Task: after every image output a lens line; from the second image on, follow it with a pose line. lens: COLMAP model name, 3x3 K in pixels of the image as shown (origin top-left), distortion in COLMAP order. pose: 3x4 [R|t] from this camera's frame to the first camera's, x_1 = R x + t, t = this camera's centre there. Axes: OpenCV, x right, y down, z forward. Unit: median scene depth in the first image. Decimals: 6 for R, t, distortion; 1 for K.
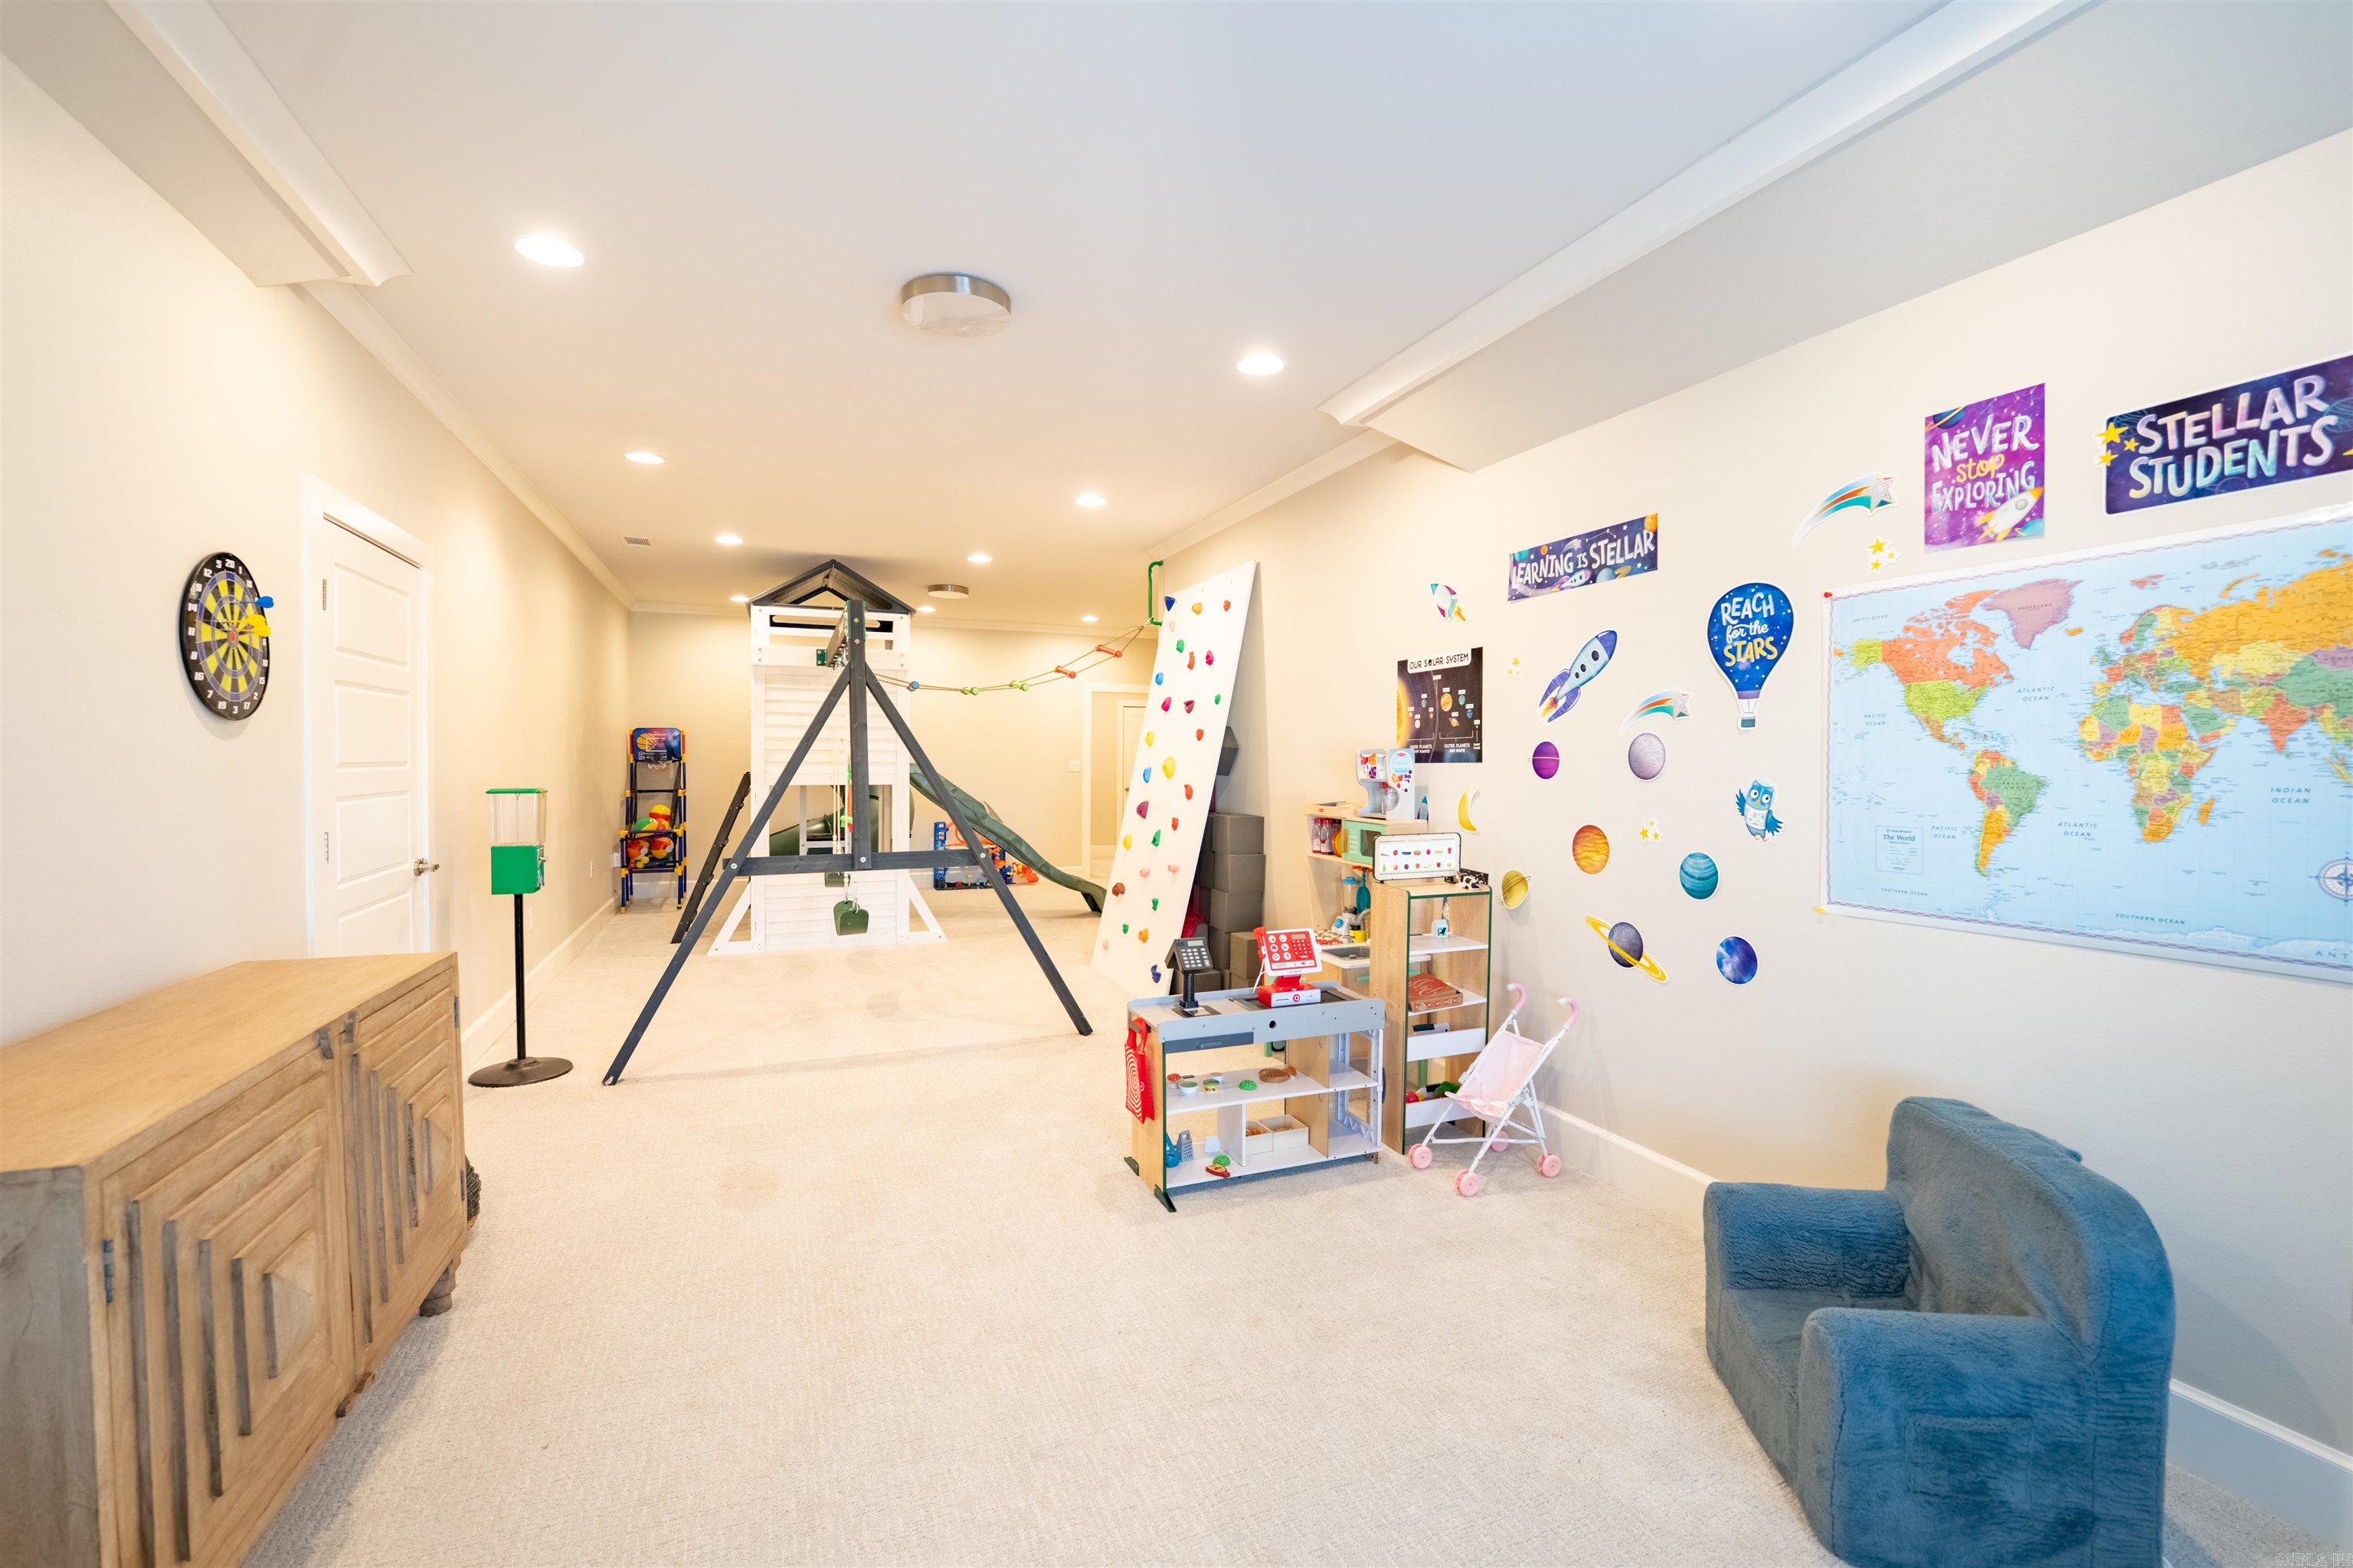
lens RADIAL K [[967.6, 0, 1166.4], [0, 967.6, 786.1], [0, 0, 1]] dist [-0.001121, -0.000109]
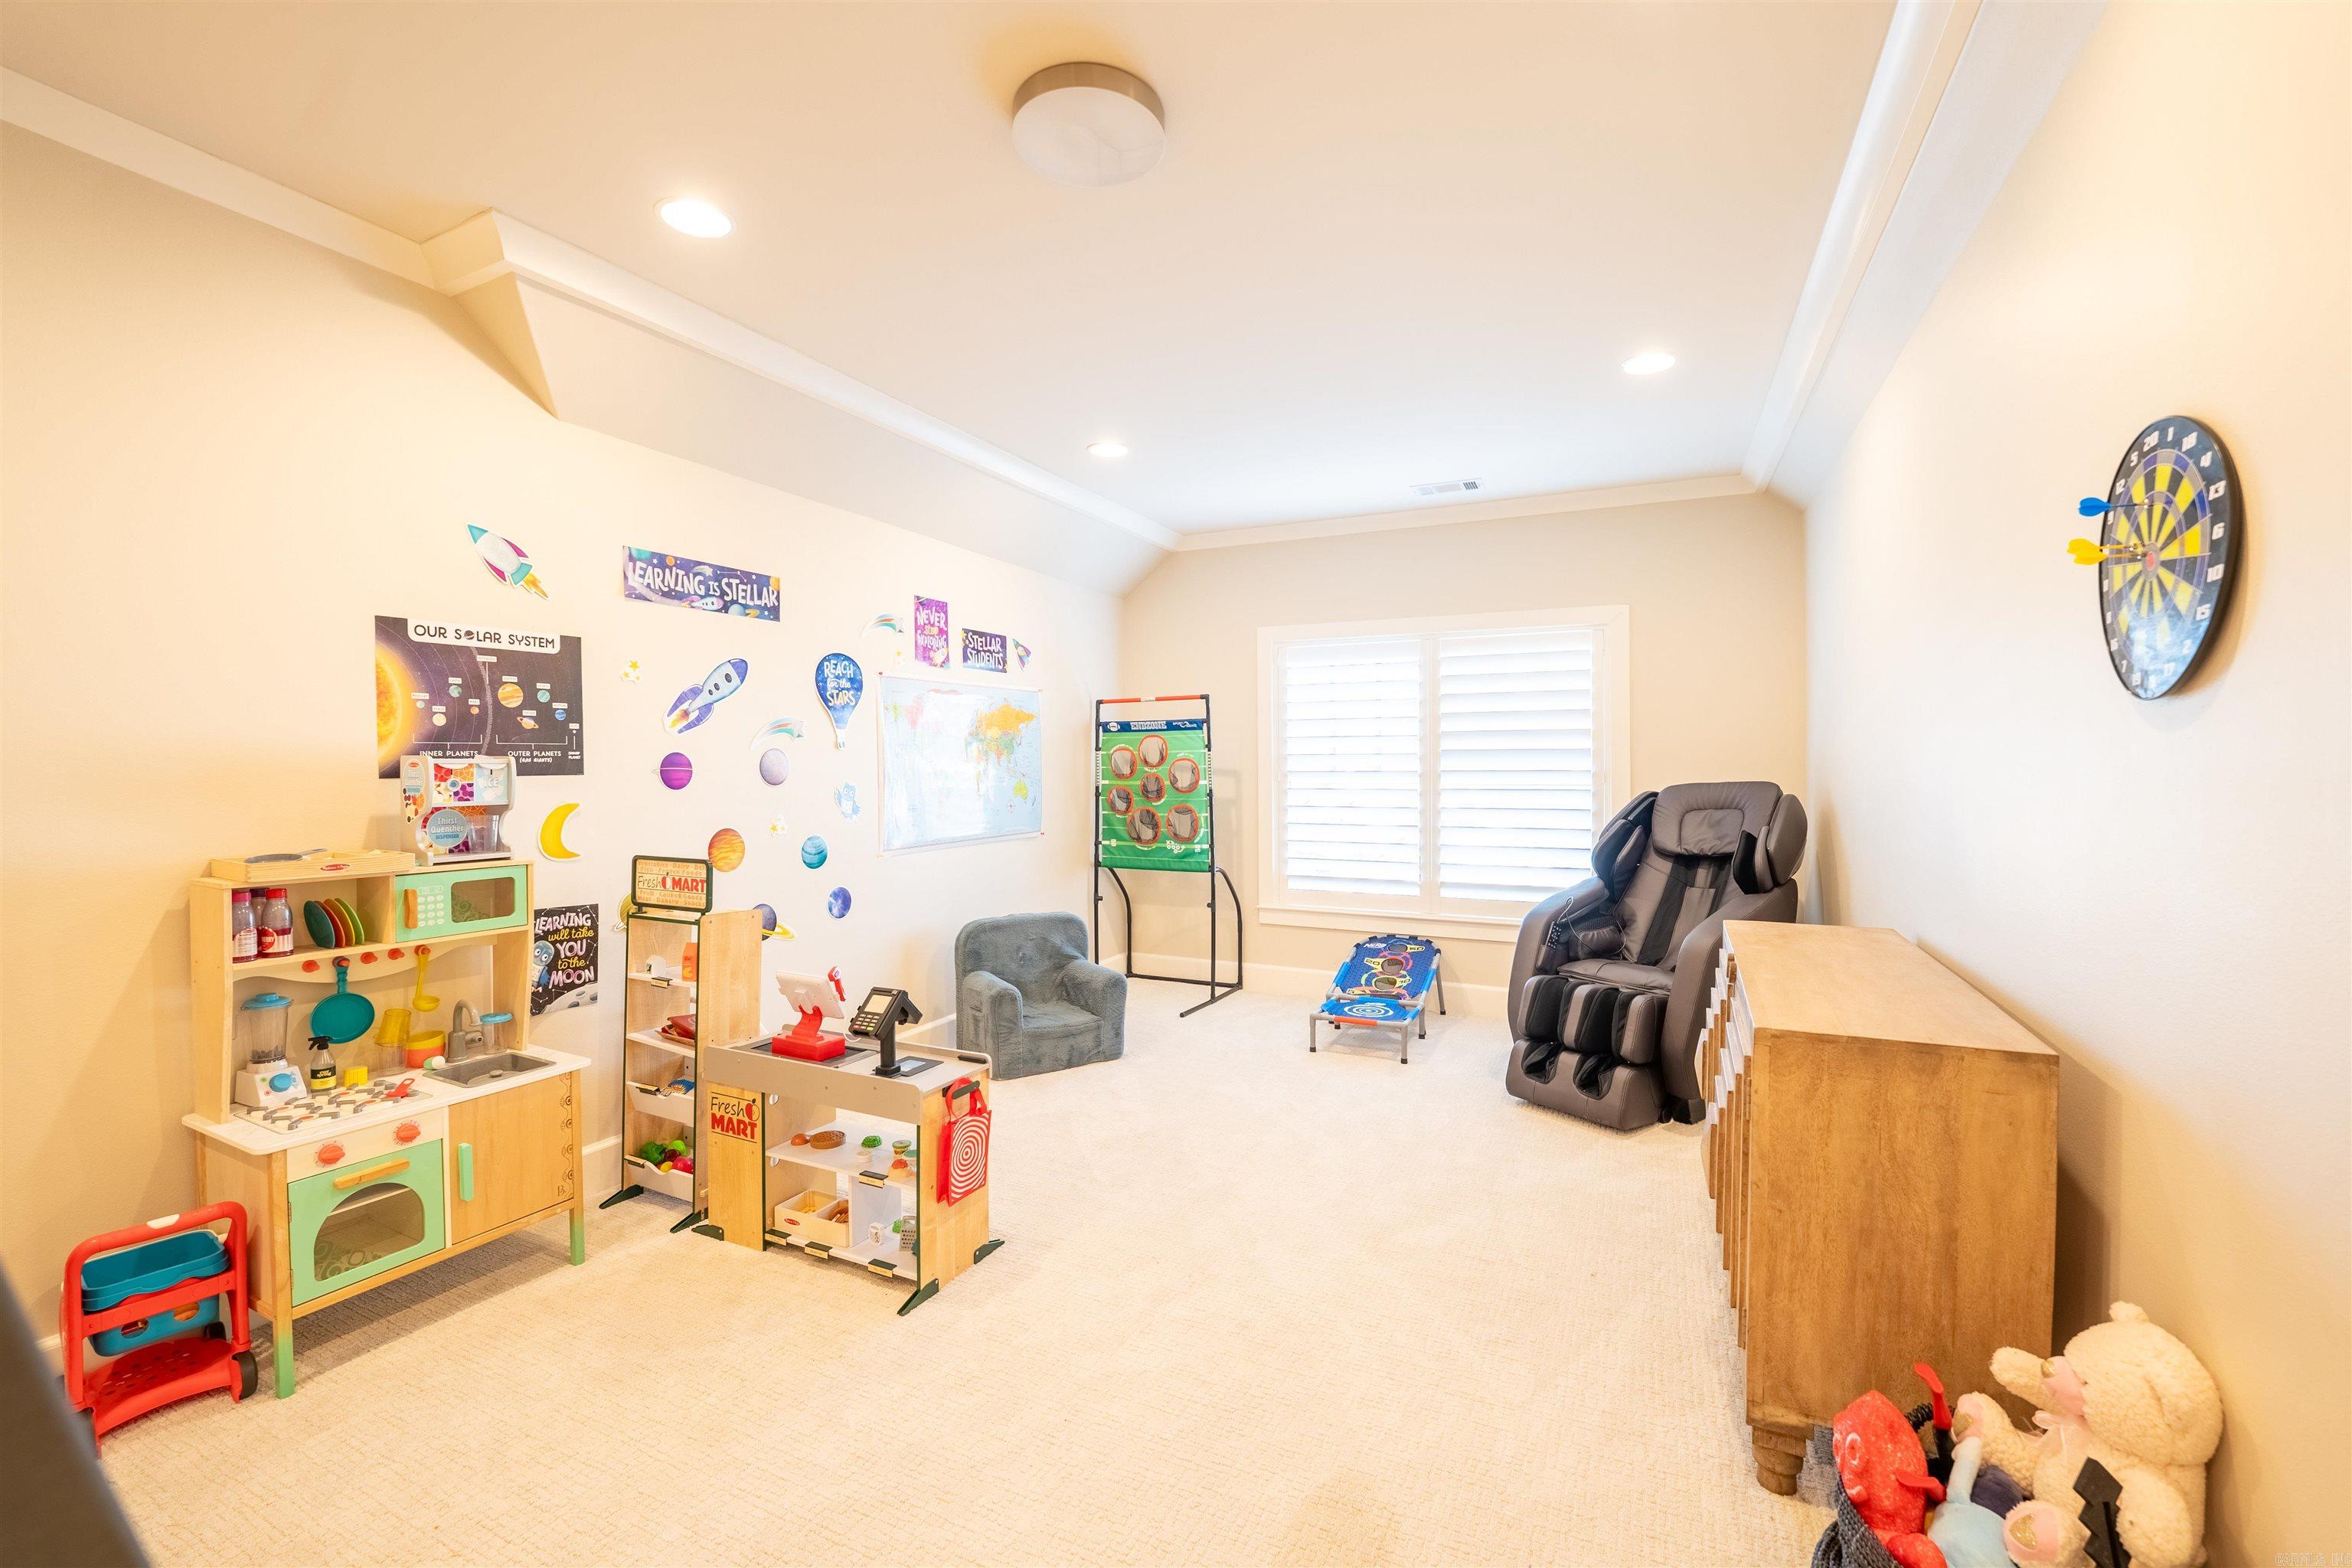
lens RADIAL K [[967.2, 0, 1171.6], [0, 967.2, 781.8], [0, 0, 1]] dist [-0.001121, -0.000109]
pose [[-0.648266, -0.010373, 0.761343, -0.741668], [0.026261, 0.999008, 0.035972, -0.040107], [-0.760961, 0.043313, -0.647350, 1.322445]]
